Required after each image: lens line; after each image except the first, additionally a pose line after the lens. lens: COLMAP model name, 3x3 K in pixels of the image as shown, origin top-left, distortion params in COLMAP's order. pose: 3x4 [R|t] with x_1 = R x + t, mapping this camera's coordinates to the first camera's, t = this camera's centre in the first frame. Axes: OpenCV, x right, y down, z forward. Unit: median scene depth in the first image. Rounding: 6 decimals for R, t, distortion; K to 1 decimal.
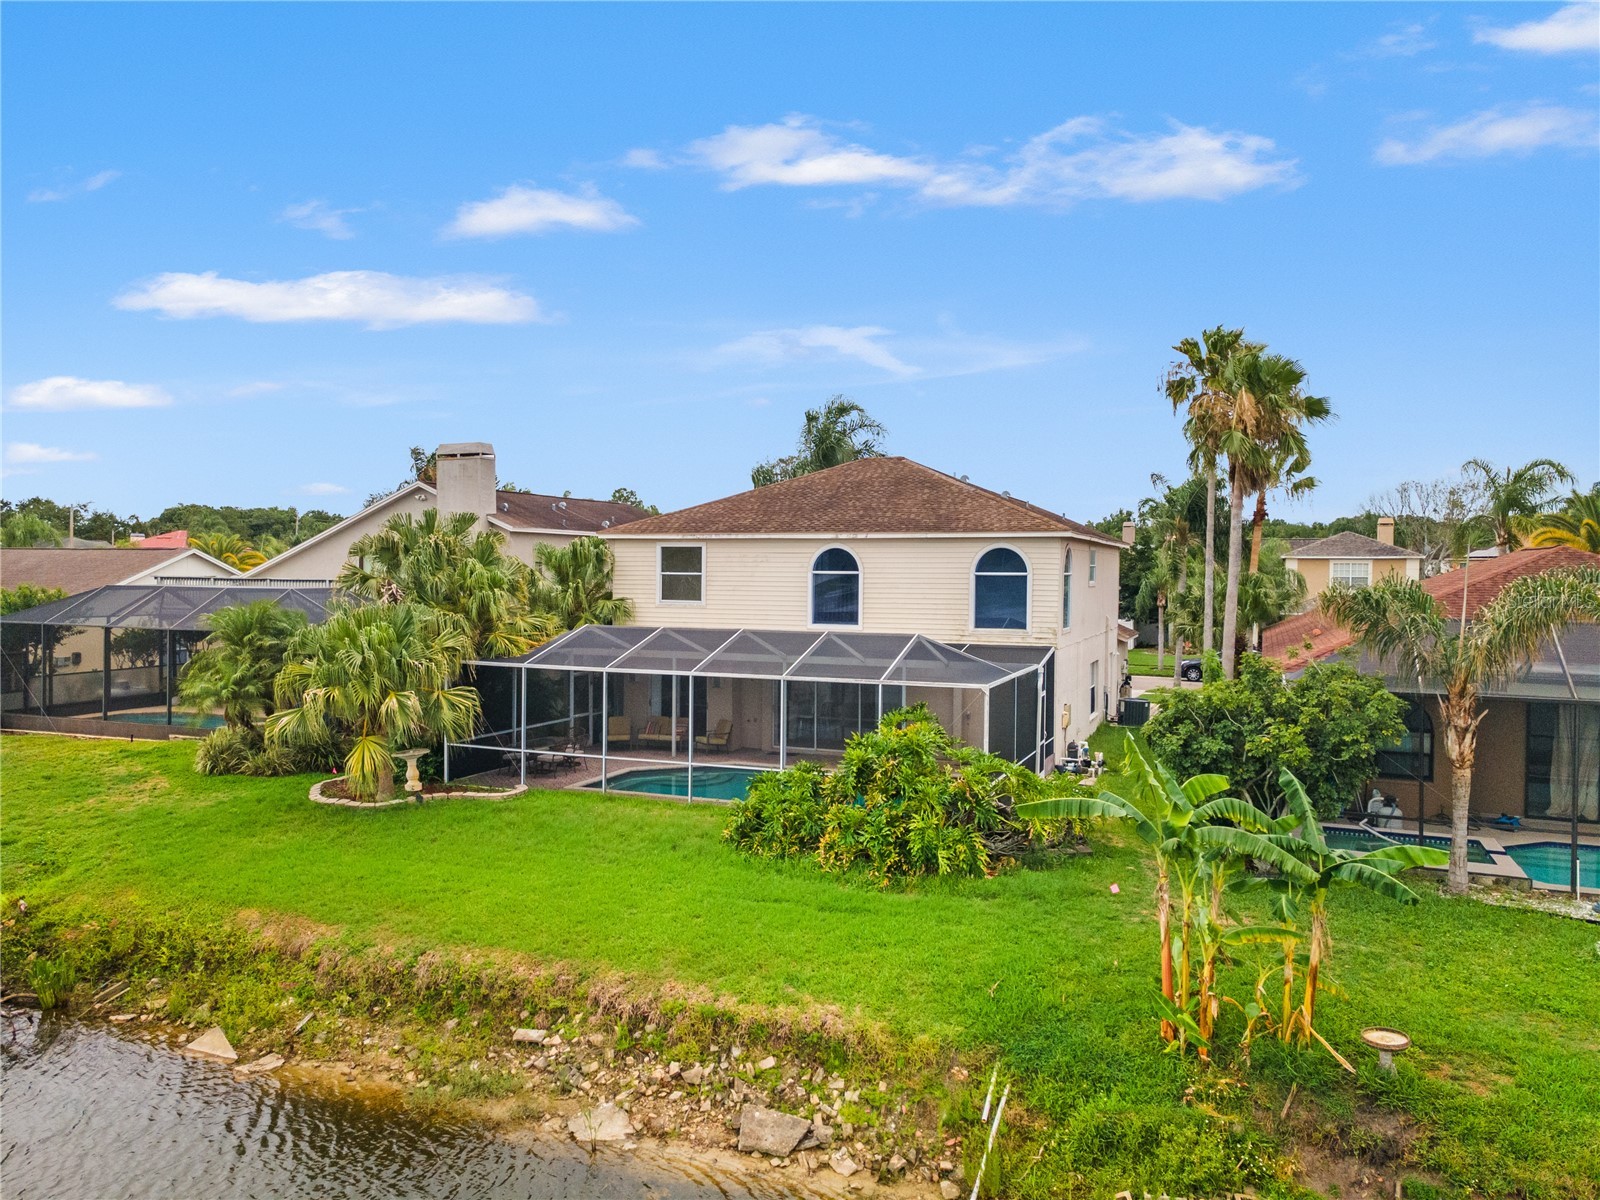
lens RADIAL K [[1170.0, 0, 800.0], [0, 1170.0, 600.0], [0, 0, 1]] dist [0.004744, 0.047897]
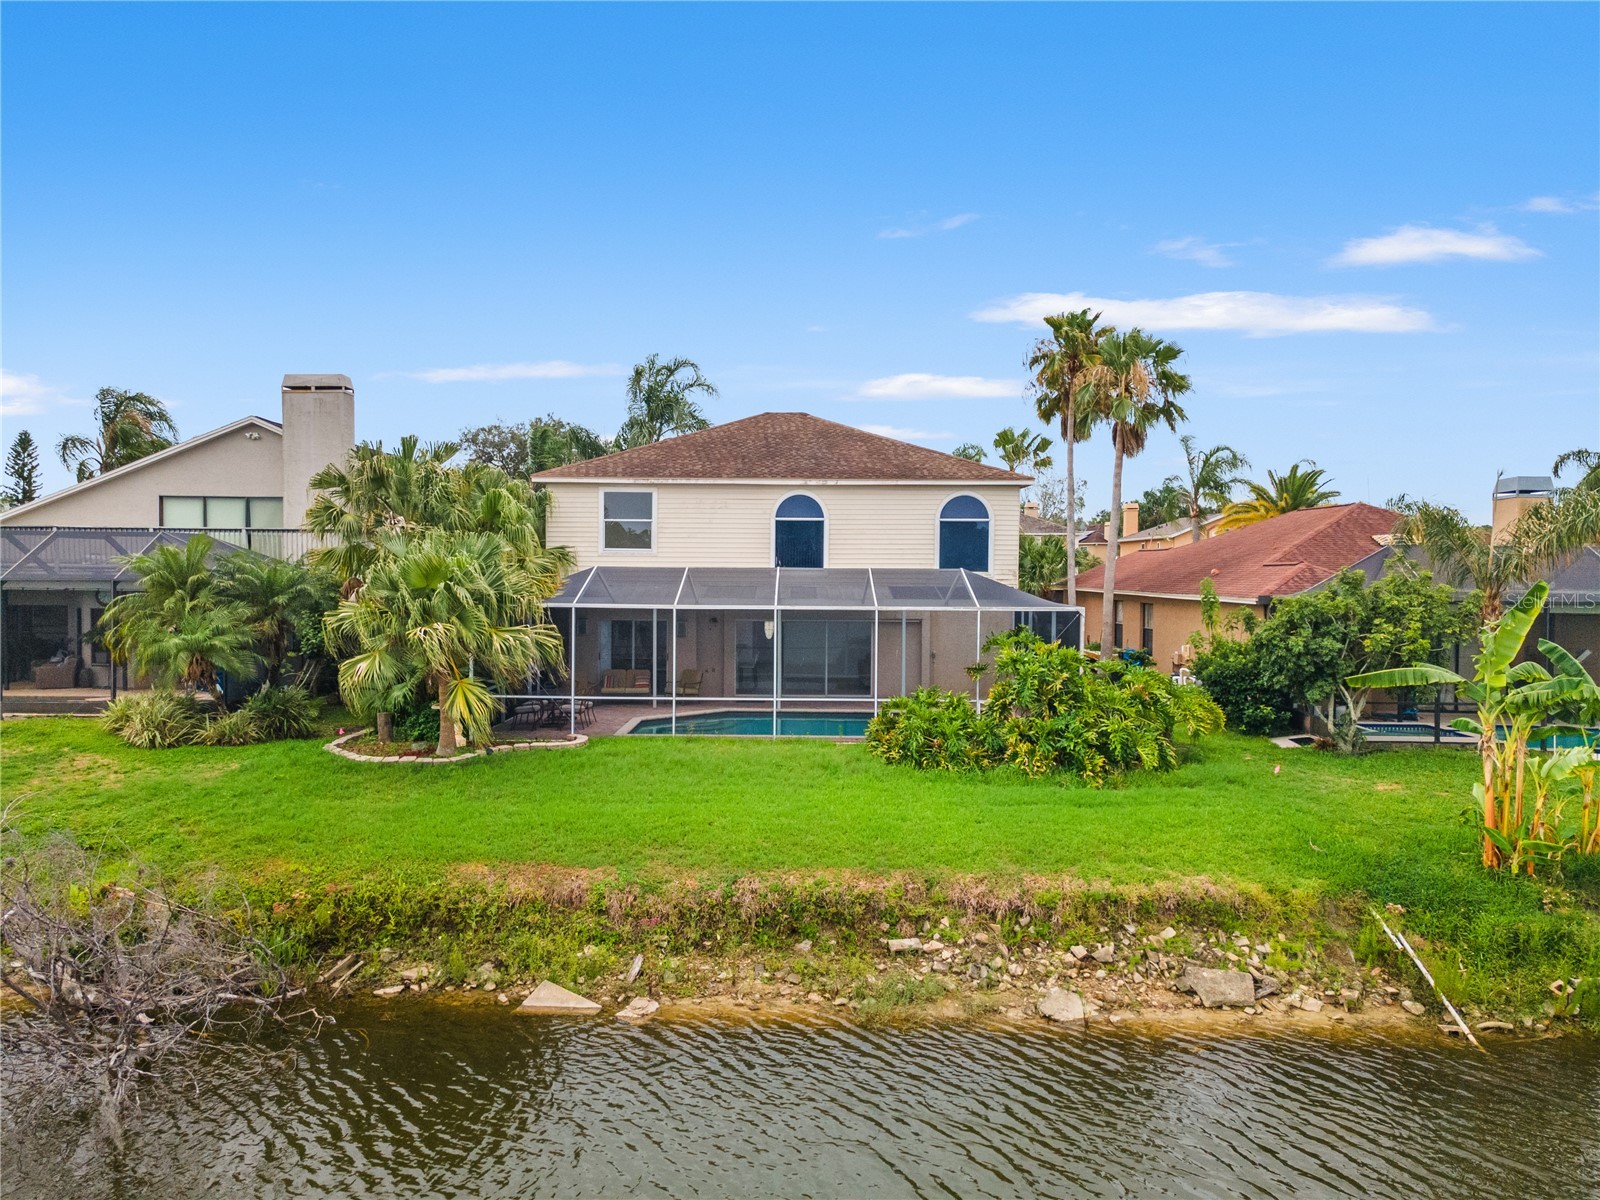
lens RADIAL K [[1170.0, 0, 800.0], [0, 1170.0, 600.0], [0, 0, 1]] dist [0.004744, 0.047897]
pose [[0.931819, -0.011182, 0.362752, -0.428059], [0.009361, 0.999933, 0.006779, 0.050153], [-0.362803, -0.002921, 0.931861, 0.081099]]
